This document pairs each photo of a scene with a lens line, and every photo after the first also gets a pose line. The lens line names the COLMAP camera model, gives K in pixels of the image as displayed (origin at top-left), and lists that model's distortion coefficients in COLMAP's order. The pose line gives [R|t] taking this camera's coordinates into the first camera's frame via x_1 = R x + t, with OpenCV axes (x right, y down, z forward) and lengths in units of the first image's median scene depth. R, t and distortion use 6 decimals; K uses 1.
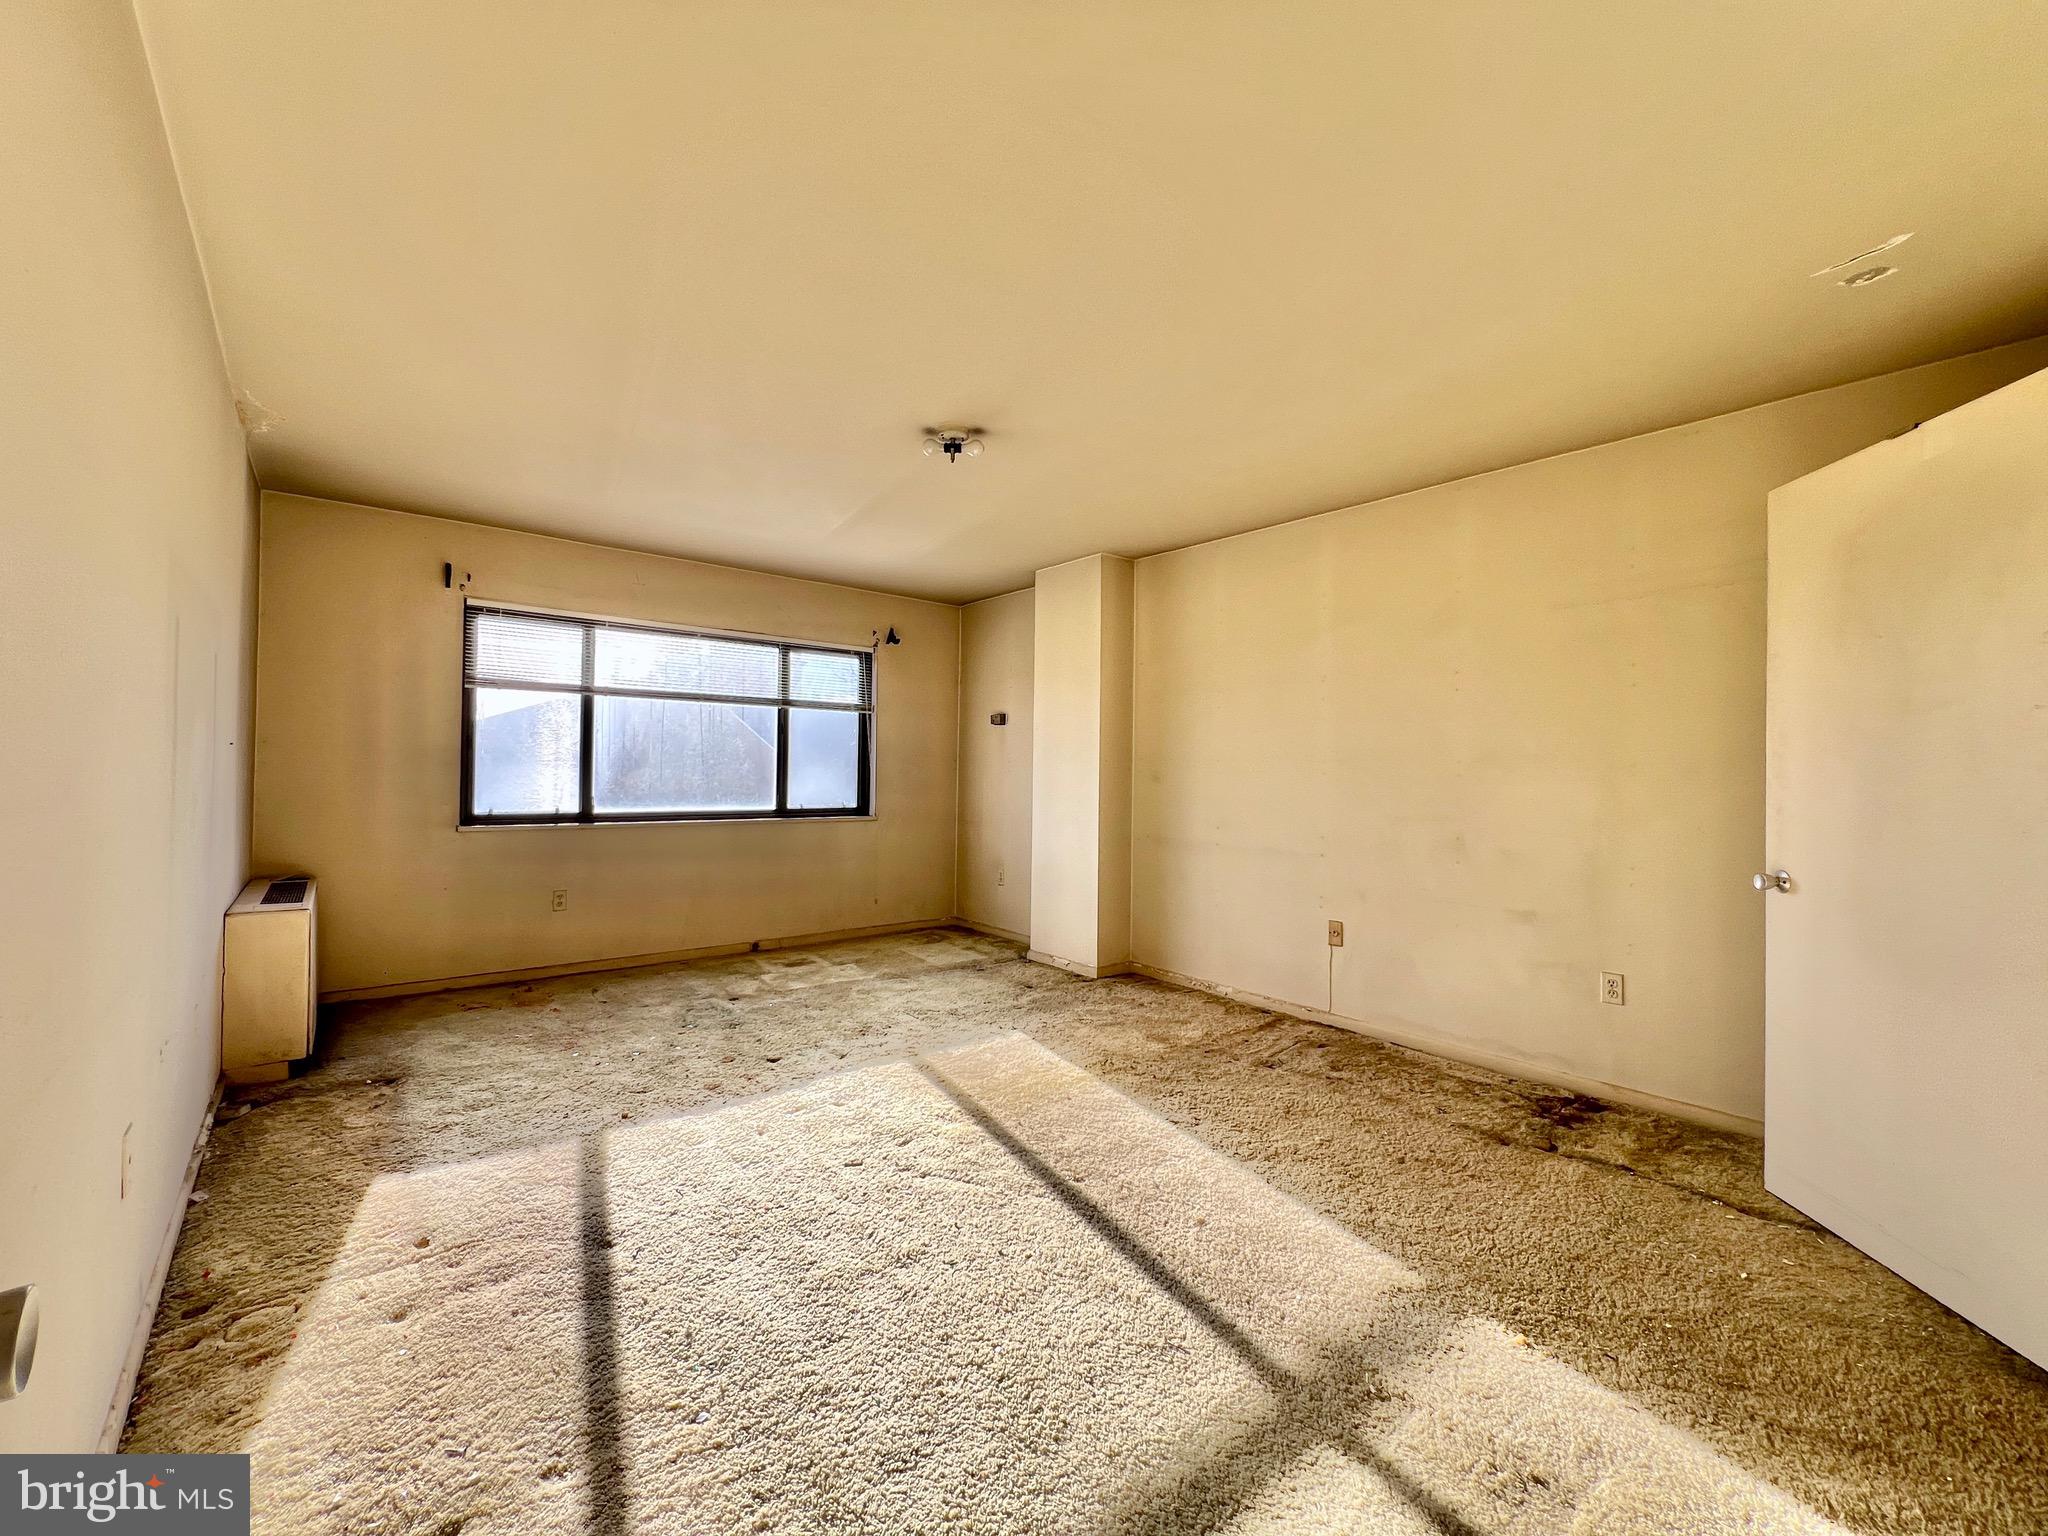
lens RADIAL K [[815.8, 0, 1024.0], [0, 815.8, 768.0], [0, 0, 1]] dist [-0.001825, -0.000247]
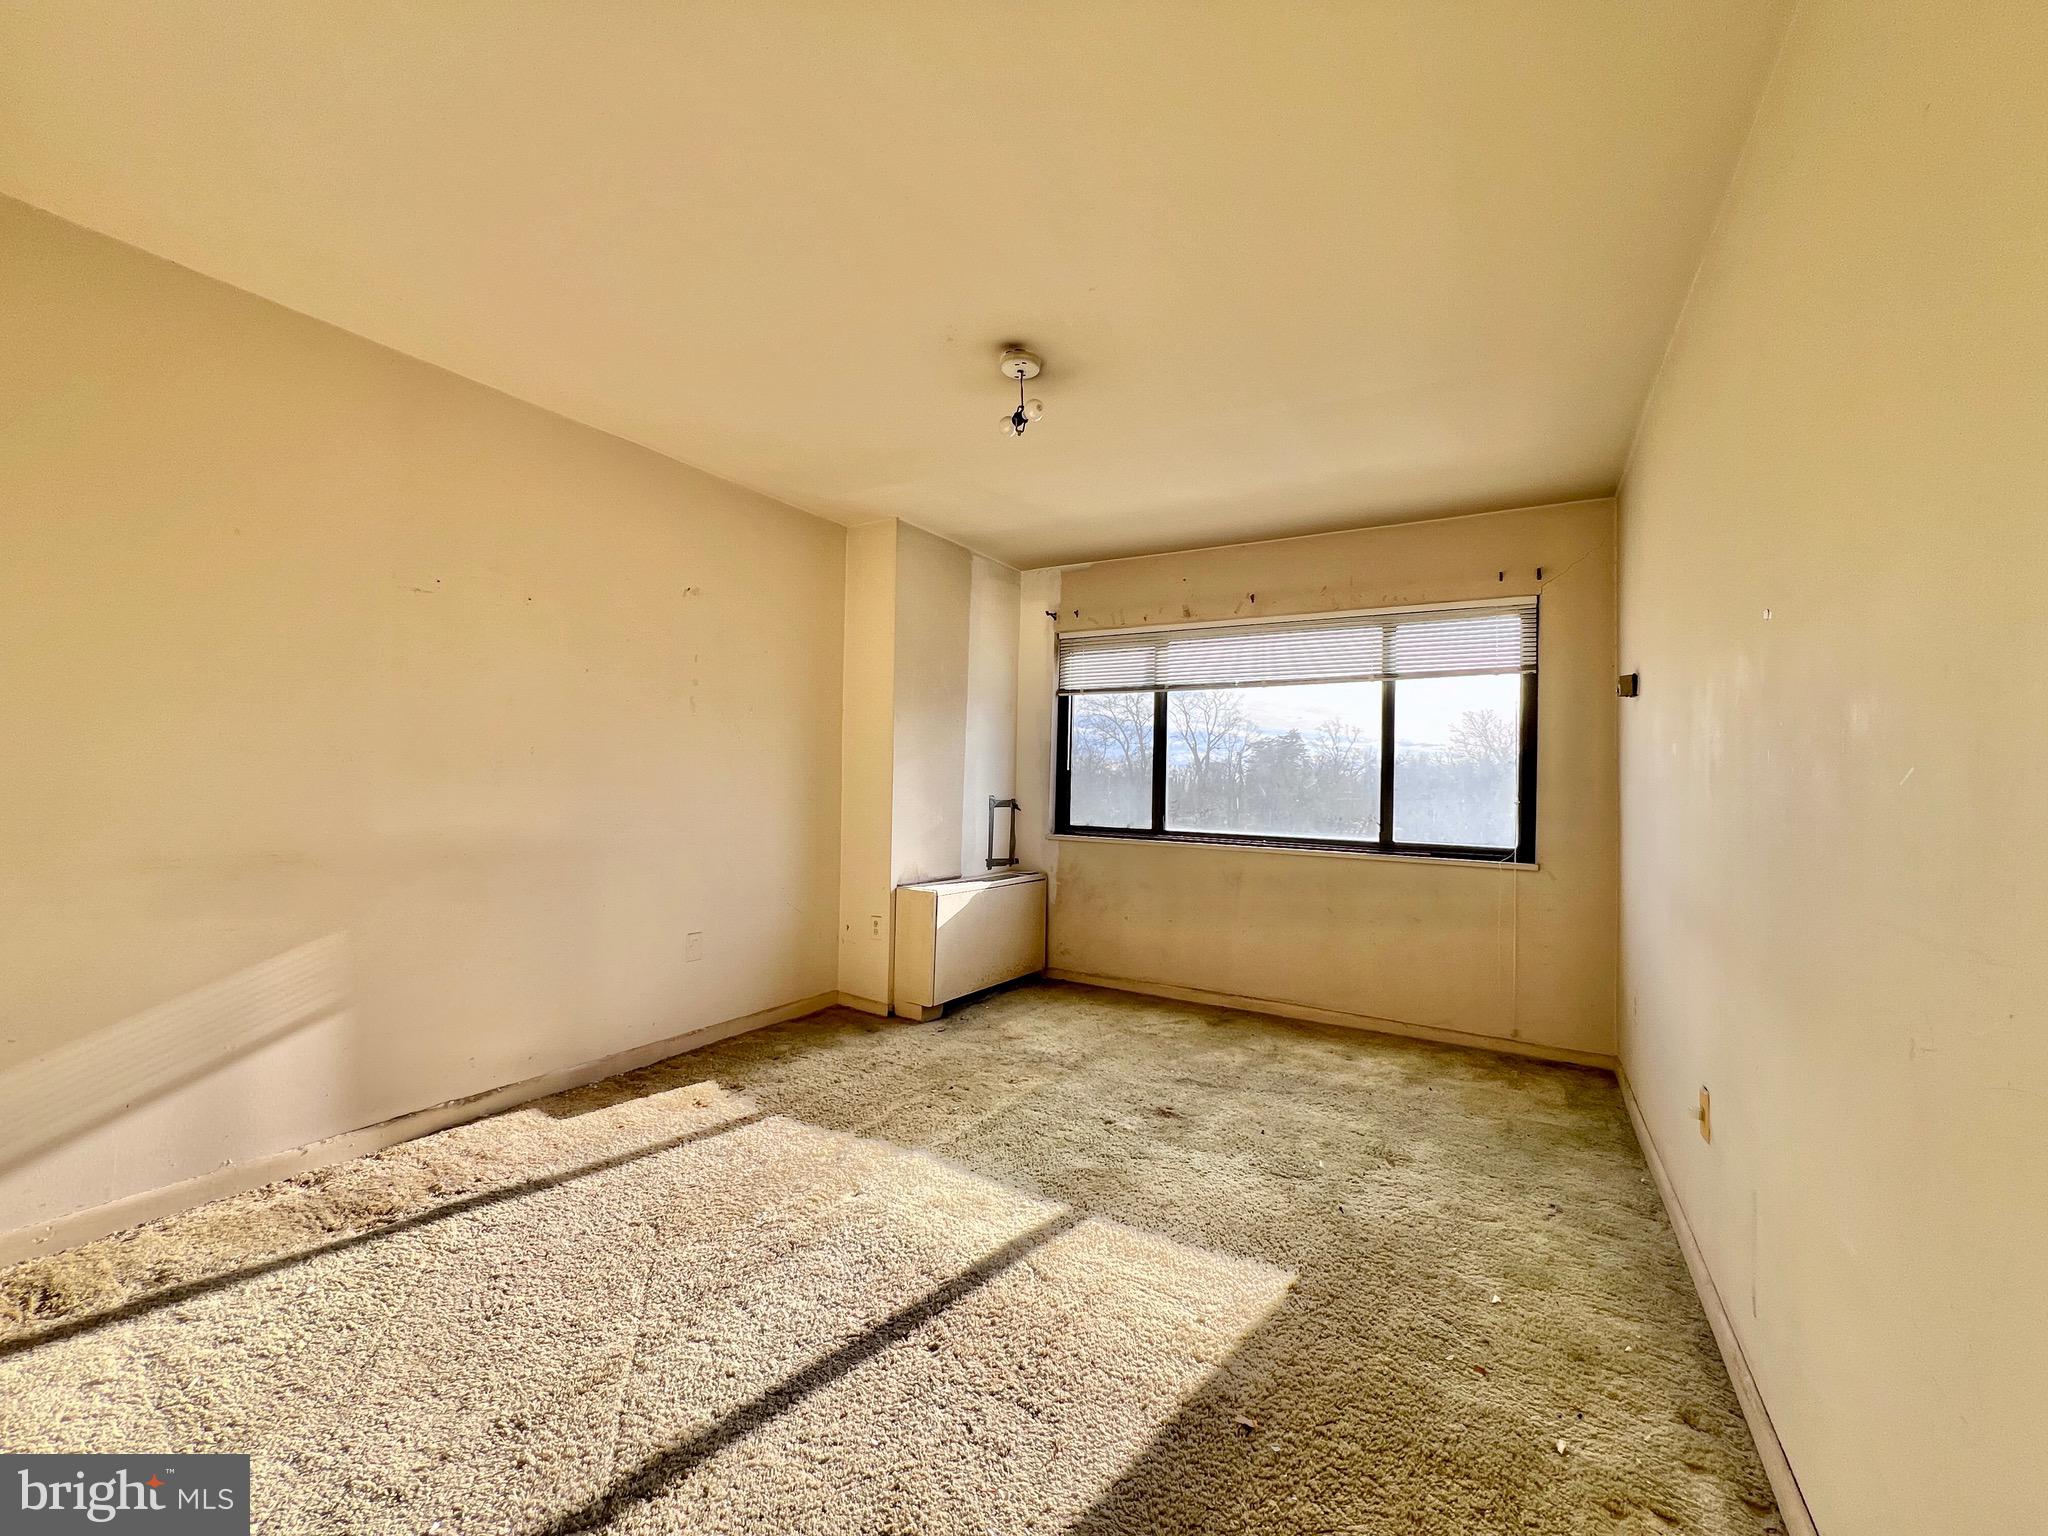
lens RADIAL K [[815.8, 0, 1024.0], [0, 815.8, 768.0], [0, 0, 1]] dist [-0.001825, -0.000247]
pose [[0.345047, -0.016041, -0.938448, 0.264609], [-0.012974, 0.999677, -0.021858, 0.003689], [0.938496, 0.019717, 0.344727, 0.415565]]
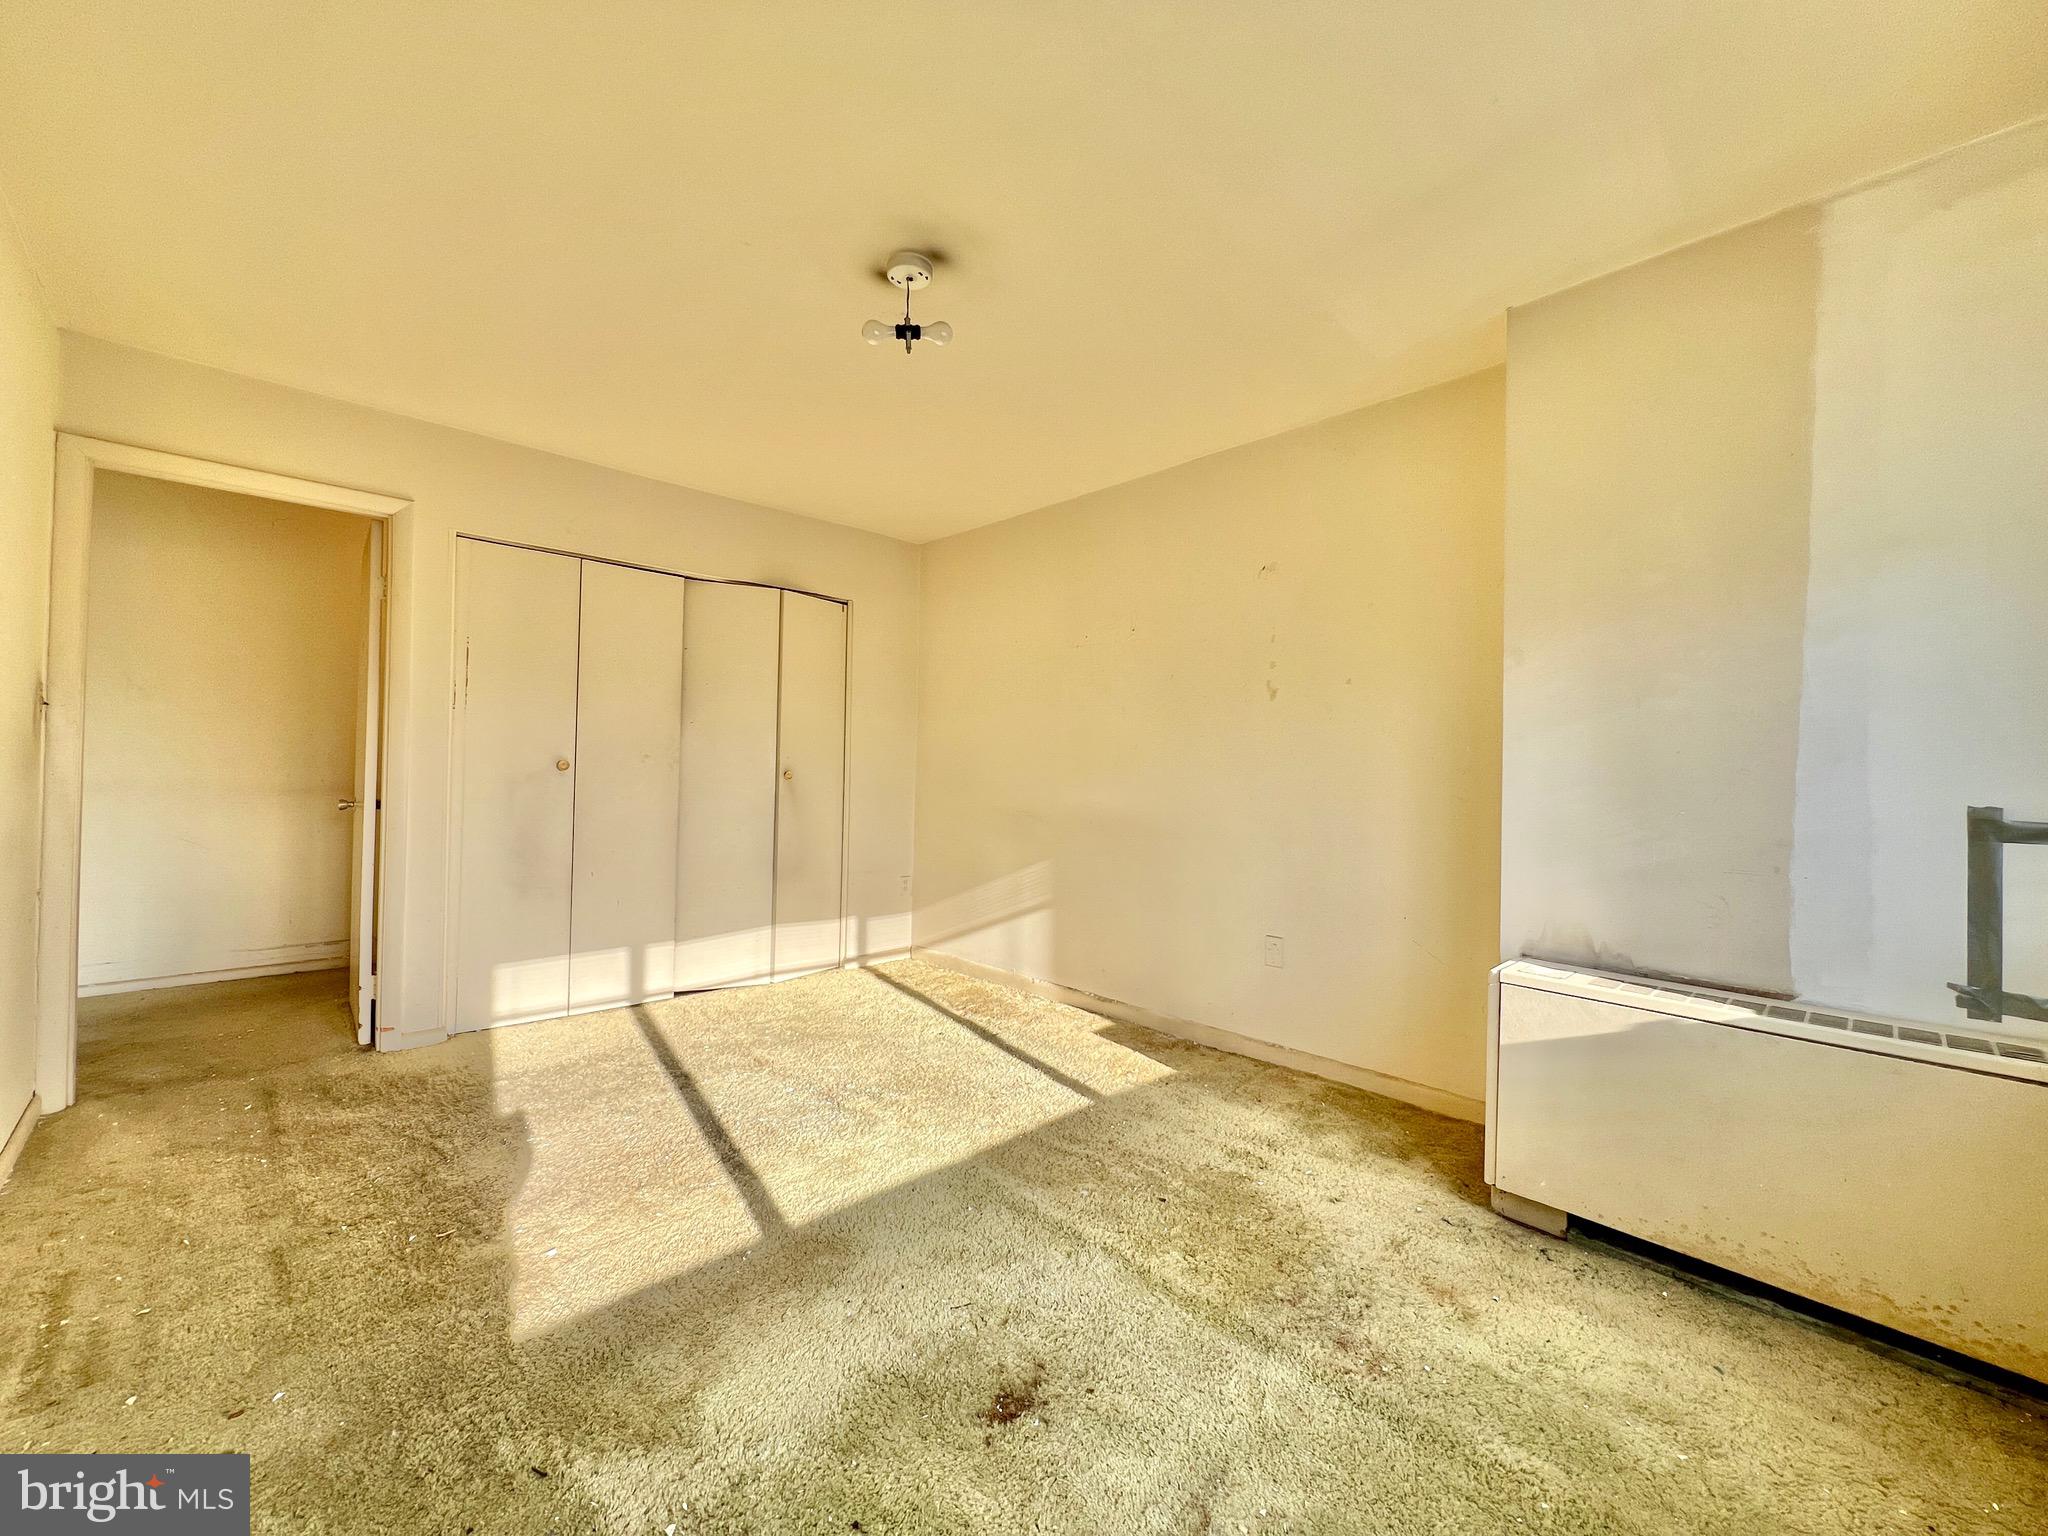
lens RADIAL K [[814.0, 0, 1020.3], [0, 814.0, 768.3], [0, 0, 1]] dist [-0.003082, 0.000033]
pose [[-0.996493, -0.024802, -0.079913, -0.176687], [-0.023622, 0.999598, -0.015675, 0.014644], [0.080270, -0.013732, -0.996679, 0.946101]]
